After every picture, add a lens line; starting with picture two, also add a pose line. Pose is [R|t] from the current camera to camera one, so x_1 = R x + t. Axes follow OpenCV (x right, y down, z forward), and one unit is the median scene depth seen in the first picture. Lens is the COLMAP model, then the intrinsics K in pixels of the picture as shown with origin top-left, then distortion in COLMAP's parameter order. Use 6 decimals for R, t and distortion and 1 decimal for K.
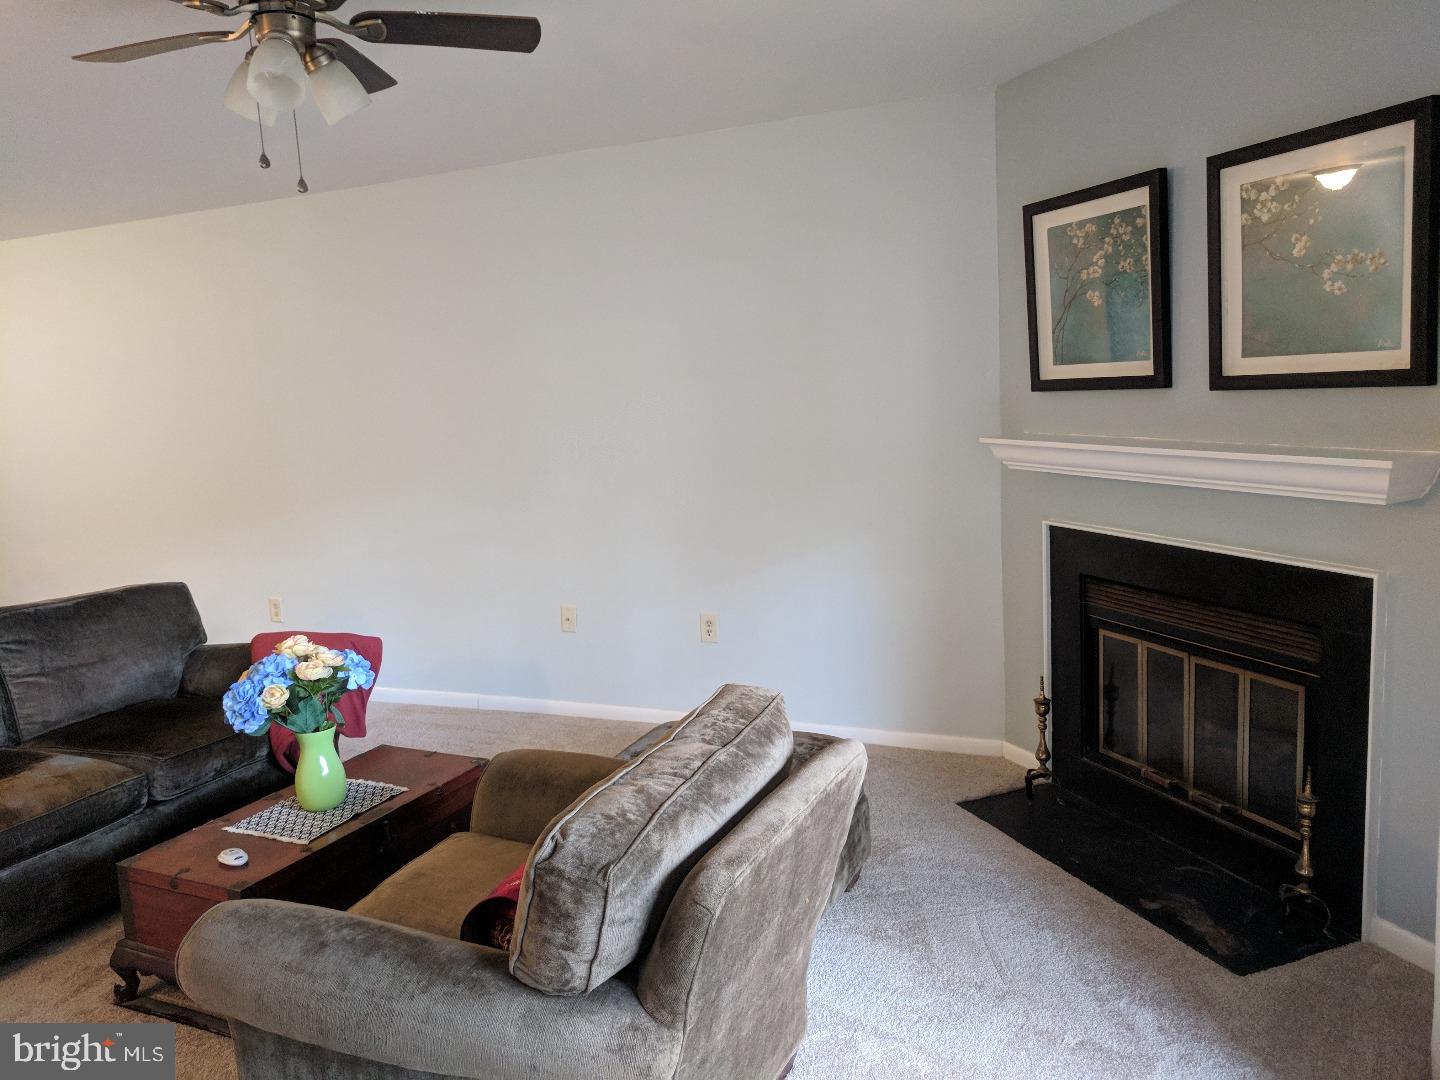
lens RADIAL K [[1089.3, 0, 739.6], [0, 1089.3, 542.2], [0, 0, 1]] dist [-0.007964, 0.004156]
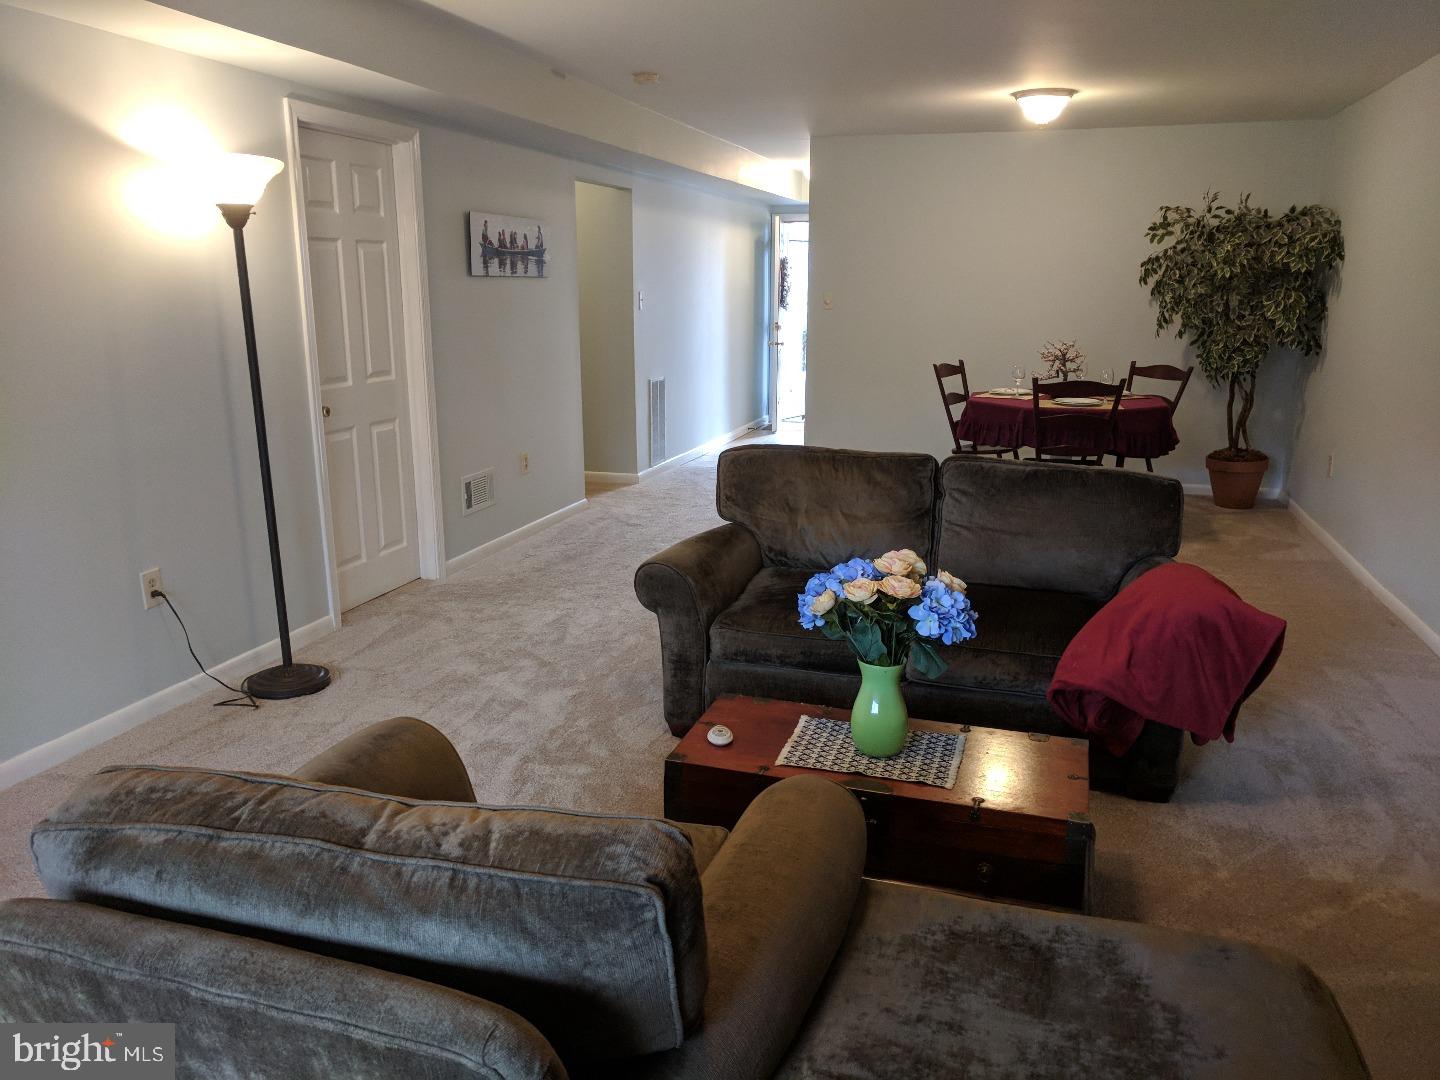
lens RADIAL K [[1092.9, 0, 722.2], [0, 1092.9, 546.8], [0, 0, 1]] dist [0.000665, 0.001374]
pose [[0.111426, 0.283363, -0.952517, 0.411157], [-0.156316, 0.951552, 0.264790, -0.127139], [0.981402, 0.119389, 0.150322, 0.816791]]
